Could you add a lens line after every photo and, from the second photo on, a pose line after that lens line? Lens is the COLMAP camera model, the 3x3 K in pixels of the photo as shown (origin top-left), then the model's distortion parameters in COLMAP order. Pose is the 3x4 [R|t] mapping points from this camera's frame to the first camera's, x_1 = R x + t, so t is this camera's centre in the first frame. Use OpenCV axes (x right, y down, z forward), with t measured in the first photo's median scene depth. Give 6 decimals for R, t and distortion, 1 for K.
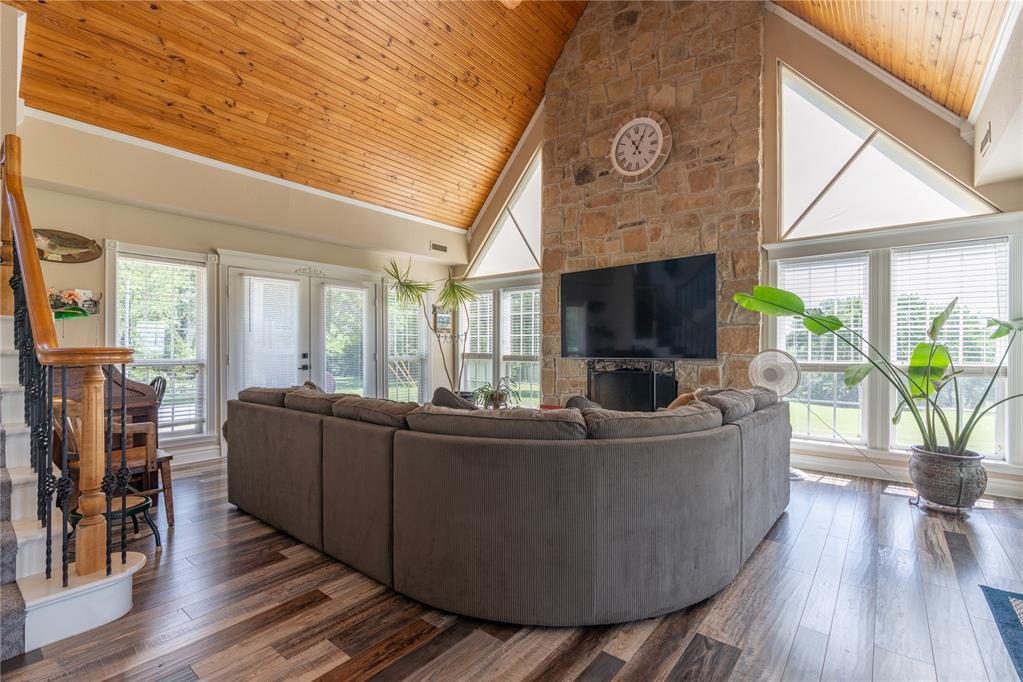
lens RADIAL K [[463.7, 0, 506.0], [0, 463.7, 344.4], [0, 0, 1]] dist [-0.002171, 0.000956]
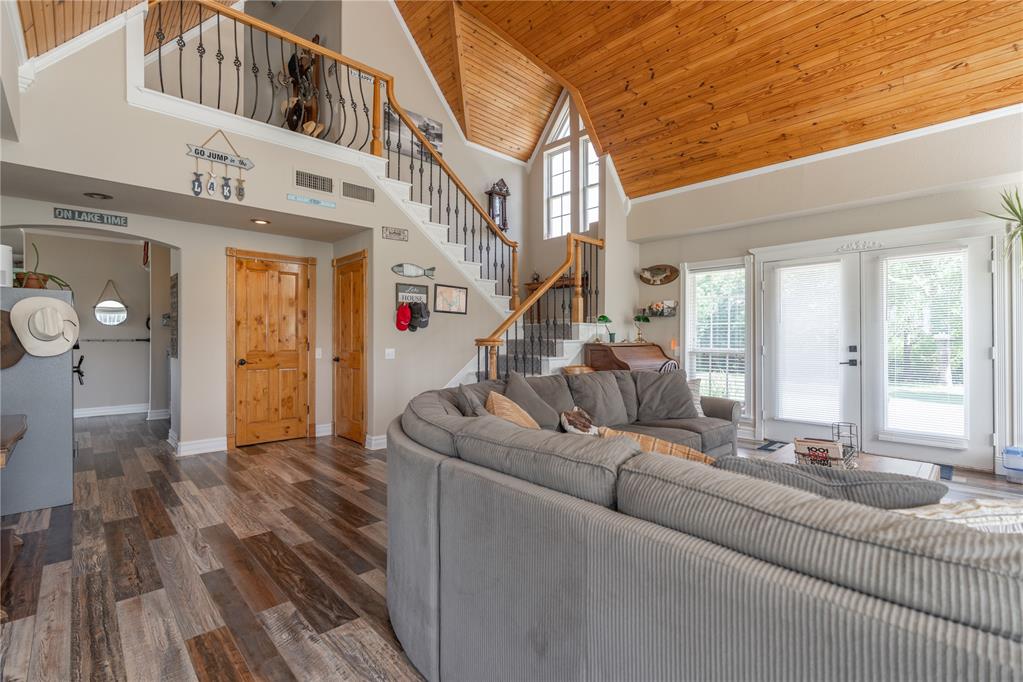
lens RADIAL K [[457.8, 0, 509.1], [0, 457.8, 336.1], [0, 0, 1]] dist [-0.001507, 0.000065]
pose [[-0.125335, -0.006303, -0.992094, 0.797456], [0.005133, 0.999962, -0.007001, 0.007889], [0.992101, -0.005970, -0.125298, 0.844645]]
